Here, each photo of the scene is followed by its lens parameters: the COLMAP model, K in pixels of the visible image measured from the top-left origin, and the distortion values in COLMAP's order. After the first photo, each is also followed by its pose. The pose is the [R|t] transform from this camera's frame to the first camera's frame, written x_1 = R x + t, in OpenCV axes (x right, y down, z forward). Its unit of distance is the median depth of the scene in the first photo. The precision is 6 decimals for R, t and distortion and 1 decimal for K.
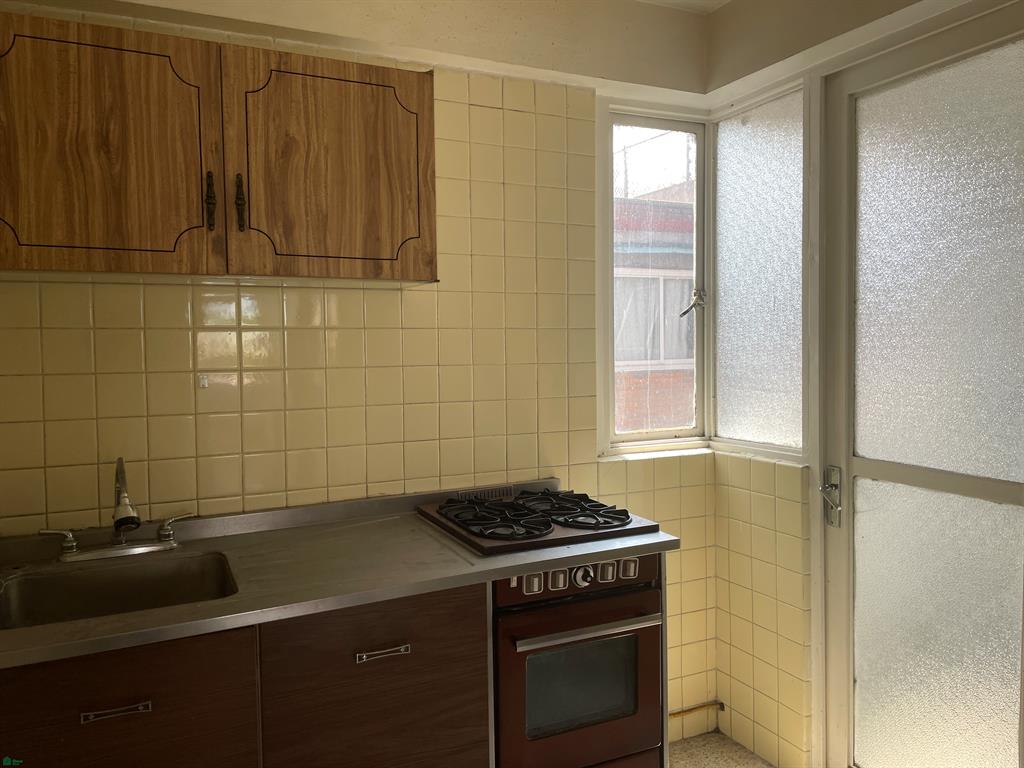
lens RADIAL K [[780.3, 0, 510.0], [0, 780.3, 379.1], [0, 0, 1]] dist [0.066055, -0.070425]
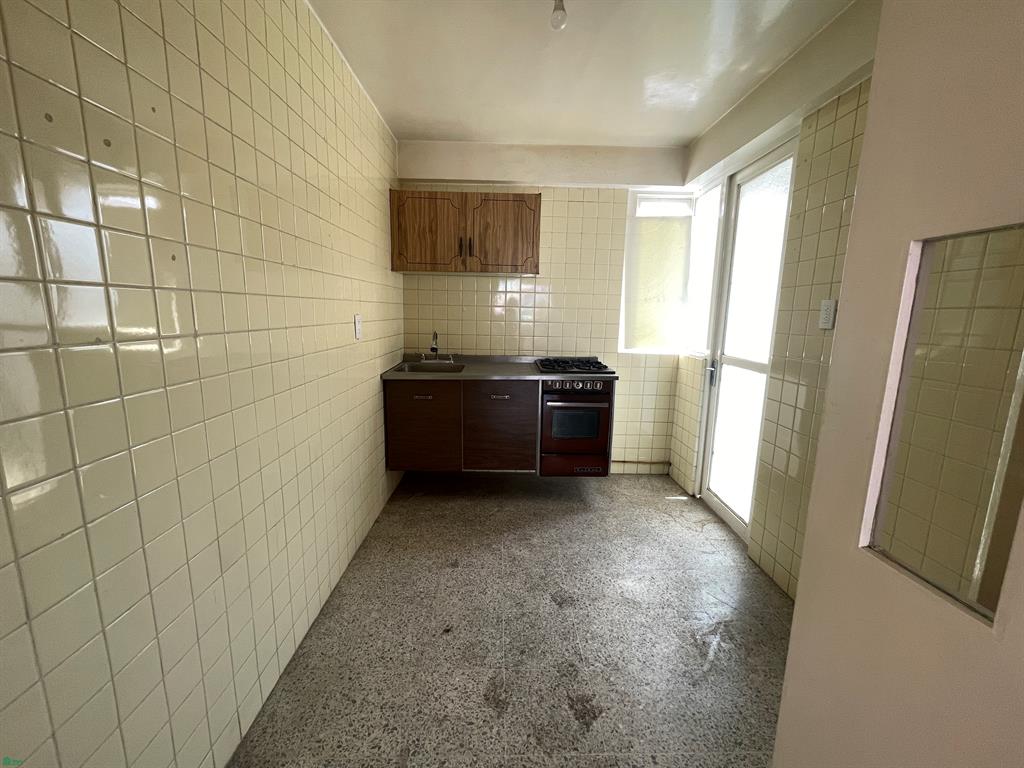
lens RADIAL K [[416.9, 0, 511.2], [0, 416.9, 386.1], [0, 0, 1]] dist [-0.002536, 0.000164]
pose [[0.906583, 0.106267, -0.408430, 0.474269], [-0.053837, 0.988993, 0.137819, 0.068449], [0.418580, -0.102956, 0.902325, -0.396673]]
